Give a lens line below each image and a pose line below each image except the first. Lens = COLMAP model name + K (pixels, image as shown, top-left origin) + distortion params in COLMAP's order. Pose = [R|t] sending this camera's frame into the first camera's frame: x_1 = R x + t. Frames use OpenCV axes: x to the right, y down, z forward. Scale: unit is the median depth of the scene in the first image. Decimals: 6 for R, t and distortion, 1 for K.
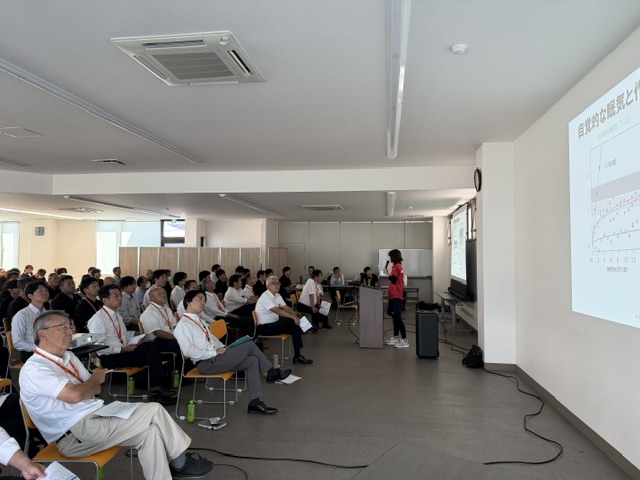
lens RADIAL K [[460.7, 0, 320.0], [0, 460.7, 240.0], [0, 0, 1]] dist [-0.000991, 0.000027]
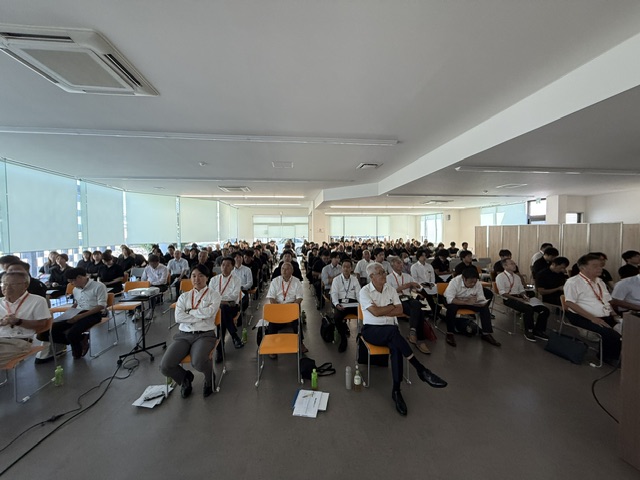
lens RADIAL K [[259.4, 0, 320.0], [0, 259.4, 240.0], [0, 0, 1]] dist [0.000593, 0.000084]
pose [[0.225499, 0.026233, -0.973890, 0.154341], [0.038719, 0.998606, 0.035864, 0.009550], [0.973474, -0.045795, 0.224169, 0.368771]]
